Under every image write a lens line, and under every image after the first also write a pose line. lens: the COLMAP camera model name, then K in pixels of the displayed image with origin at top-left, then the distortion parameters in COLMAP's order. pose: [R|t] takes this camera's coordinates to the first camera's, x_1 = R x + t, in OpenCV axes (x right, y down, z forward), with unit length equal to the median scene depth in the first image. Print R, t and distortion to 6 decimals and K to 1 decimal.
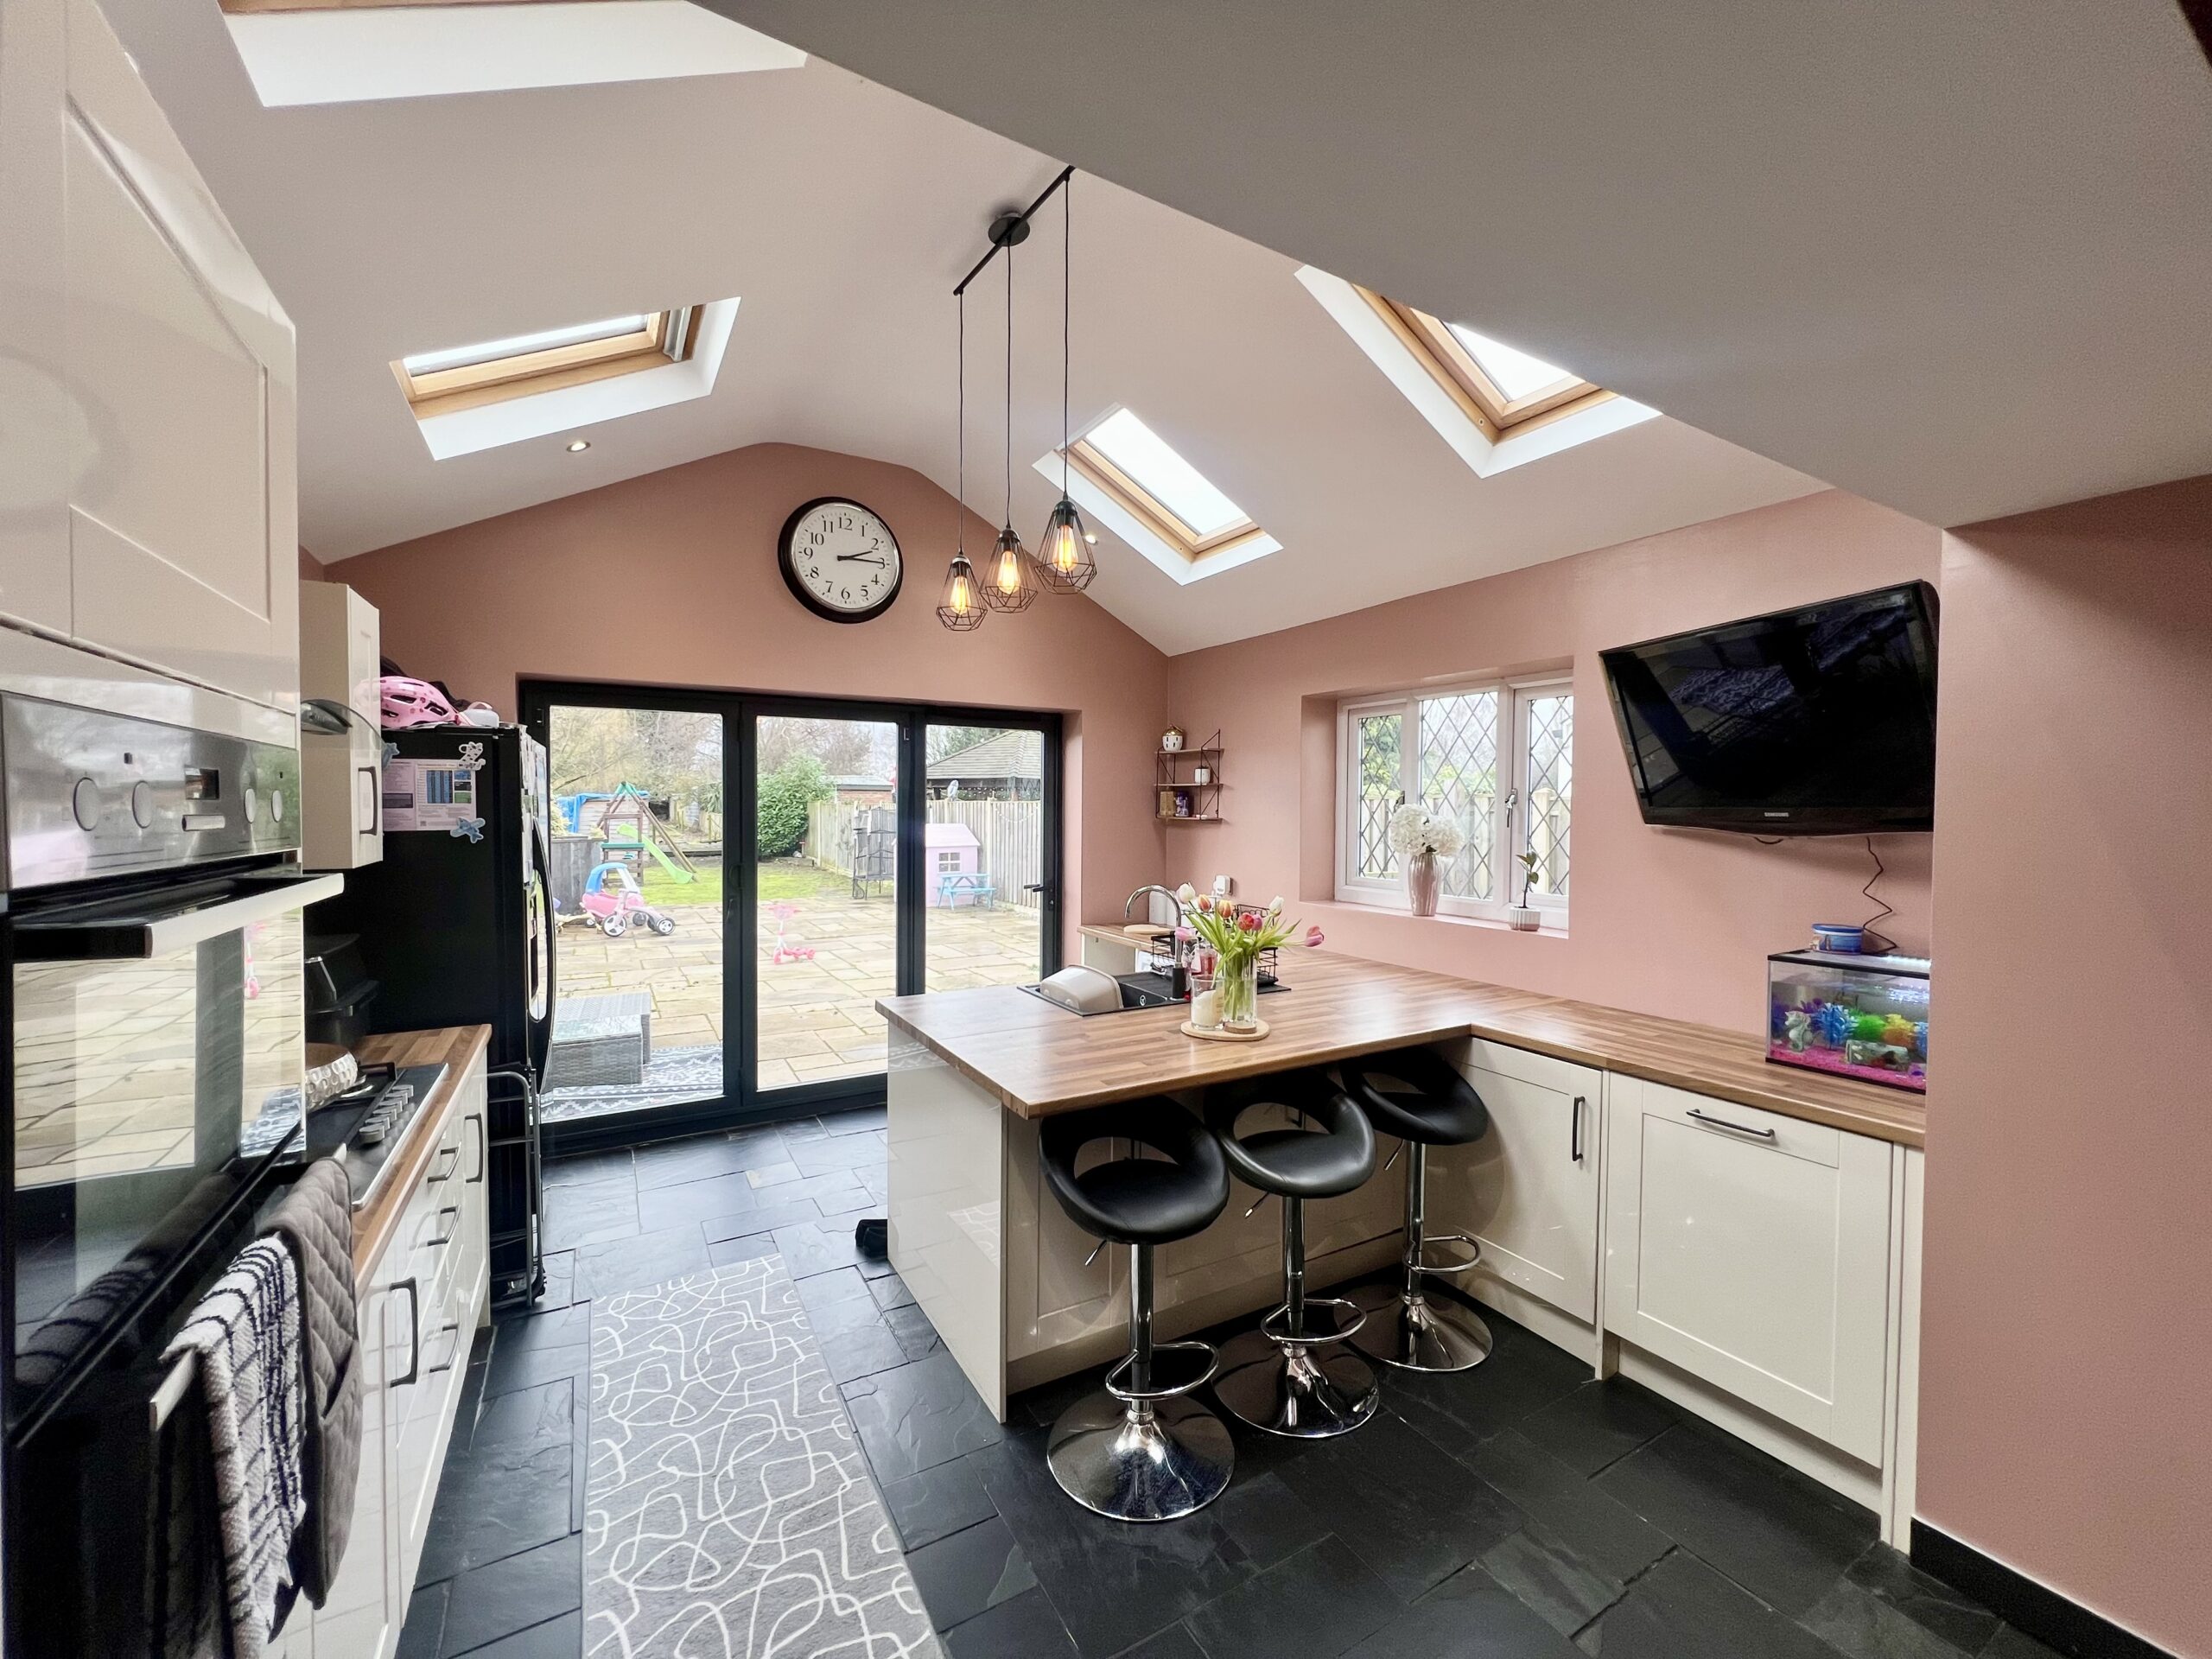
lens RADIAL K [[889.5, 0, 1104.8], [0, 889.5, 827.8], [0, 0, 1]] dist [-0.001658, 0.000594]
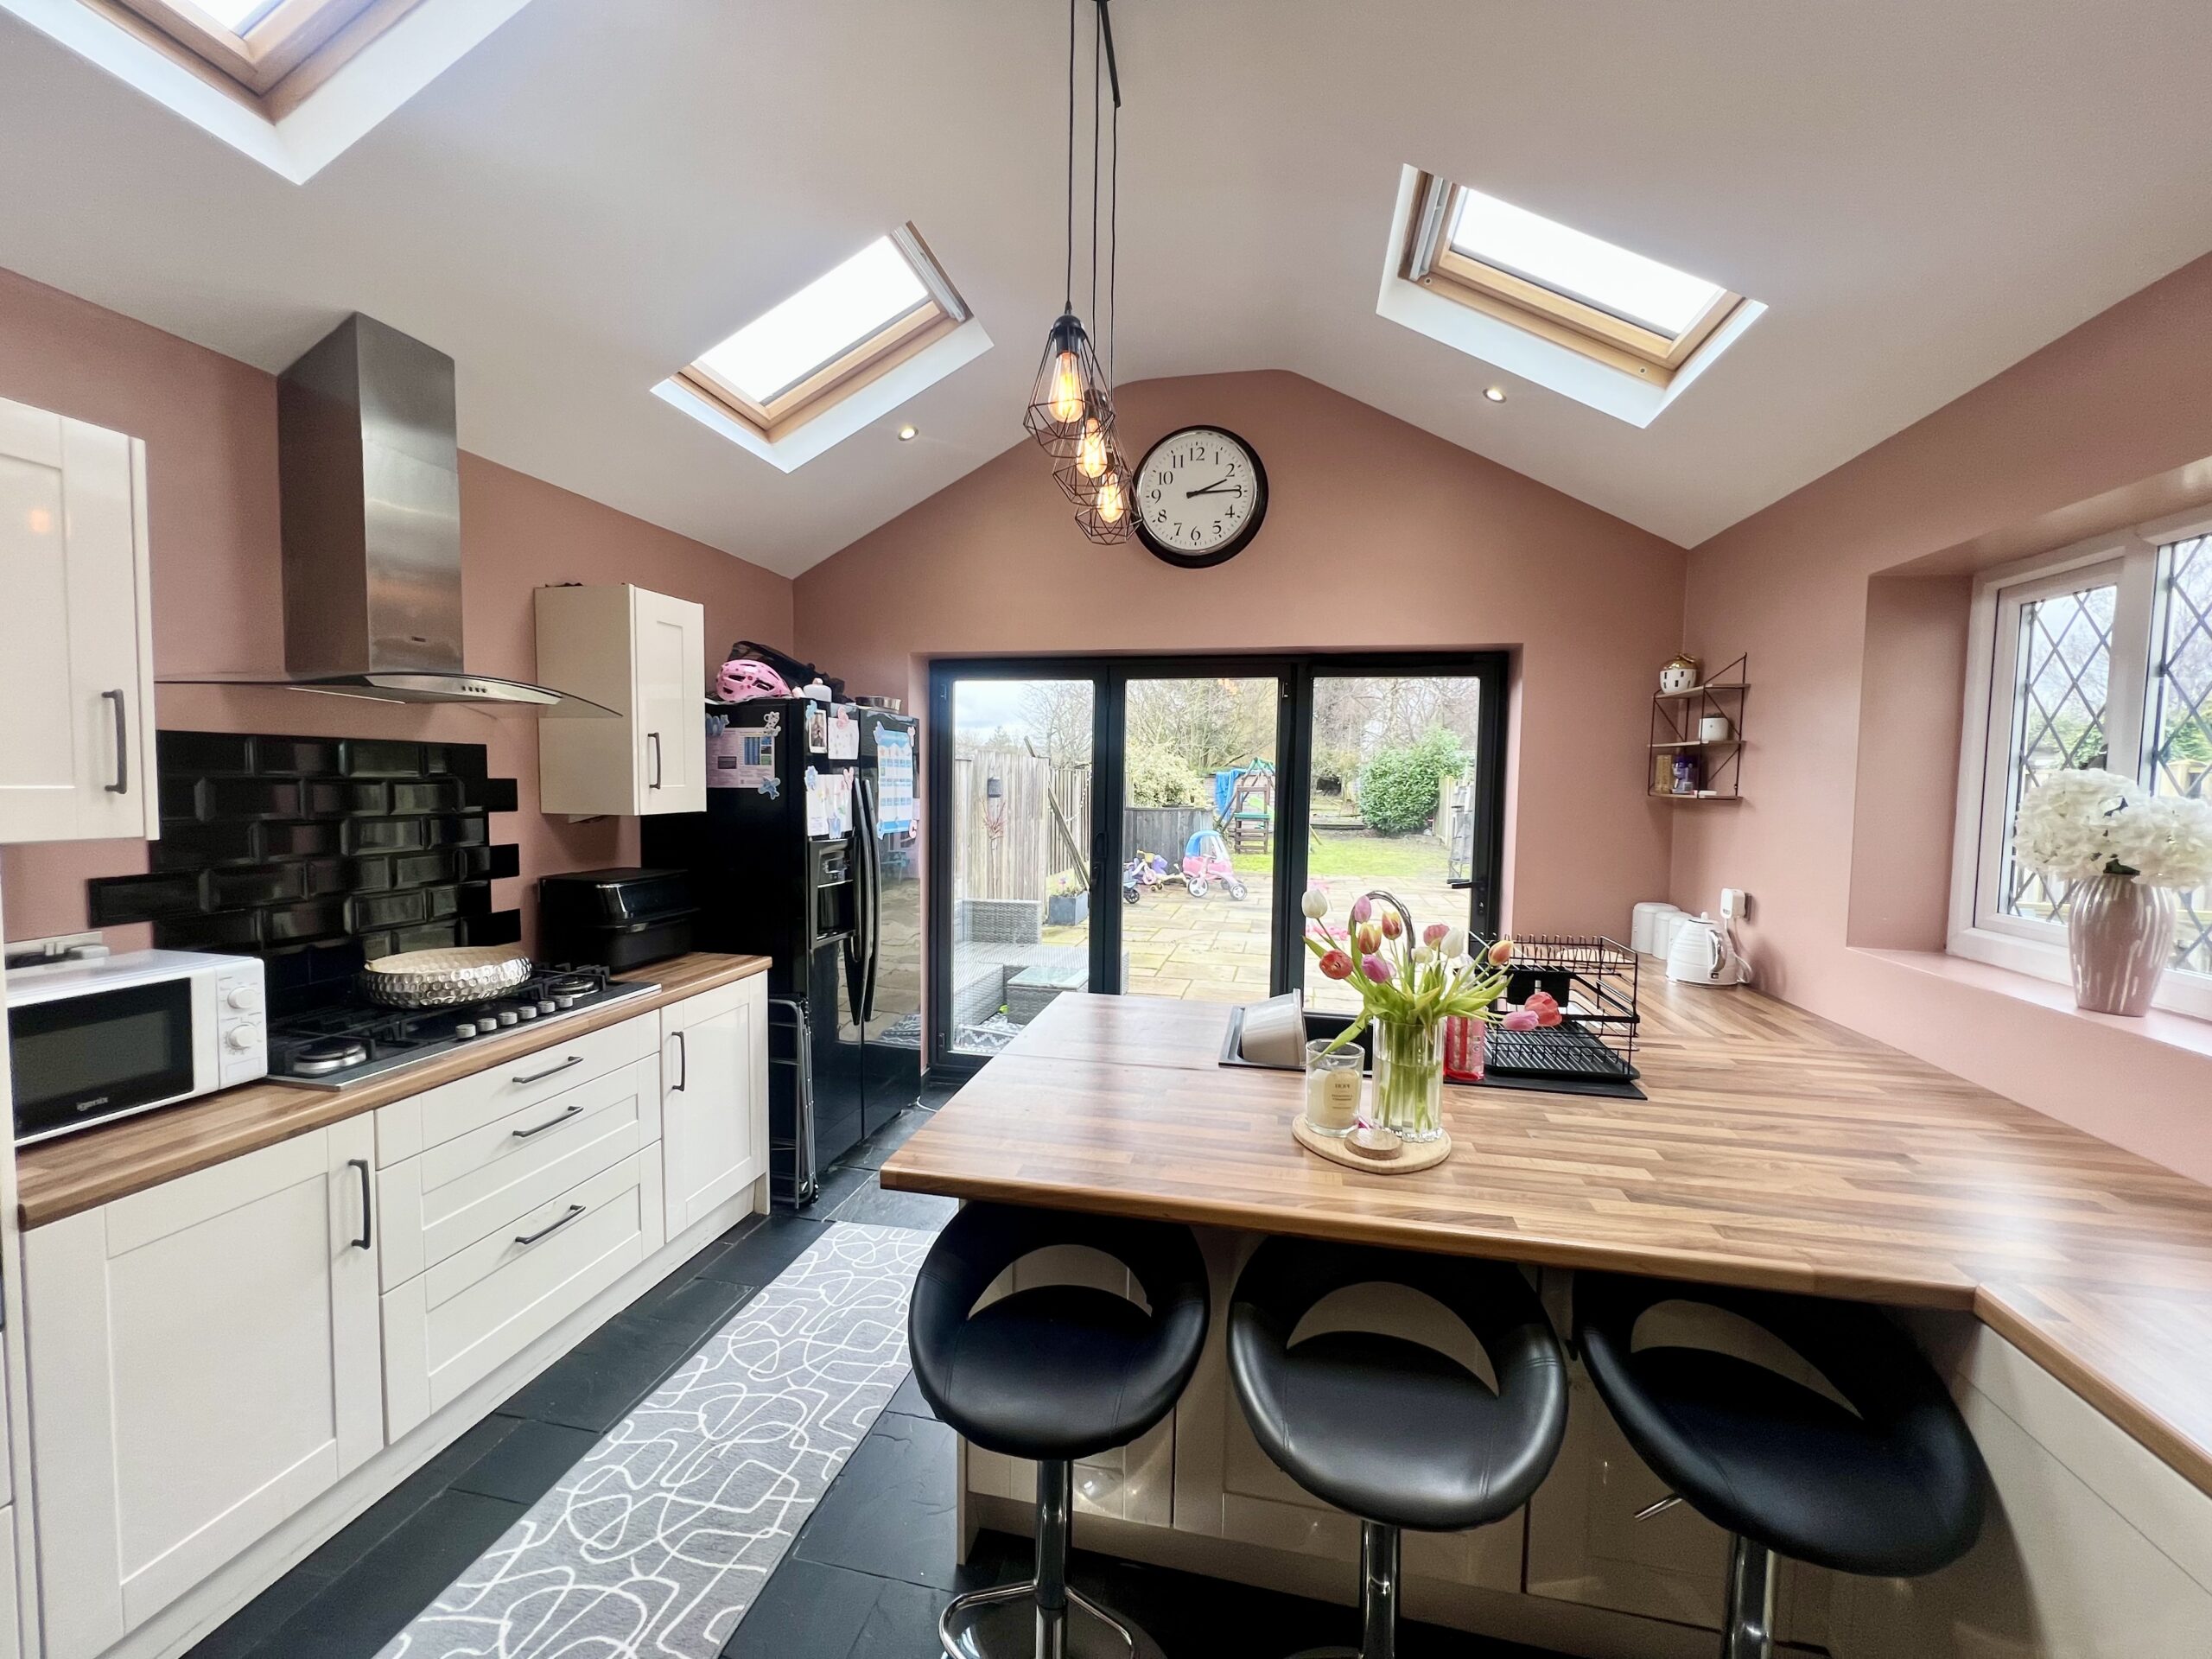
lens RADIAL K [[889.5, 0, 1104.3], [0, 889.5, 829.3], [0, 0, 1]] dist [-0.001658, 0.000594]
pose [[0.742164, 0.044502, -0.668740, 0.302764], [-0.026543, 0.998962, 0.037019, 0.001059], [0.669693, -0.009724, 0.742575, 0.338183]]
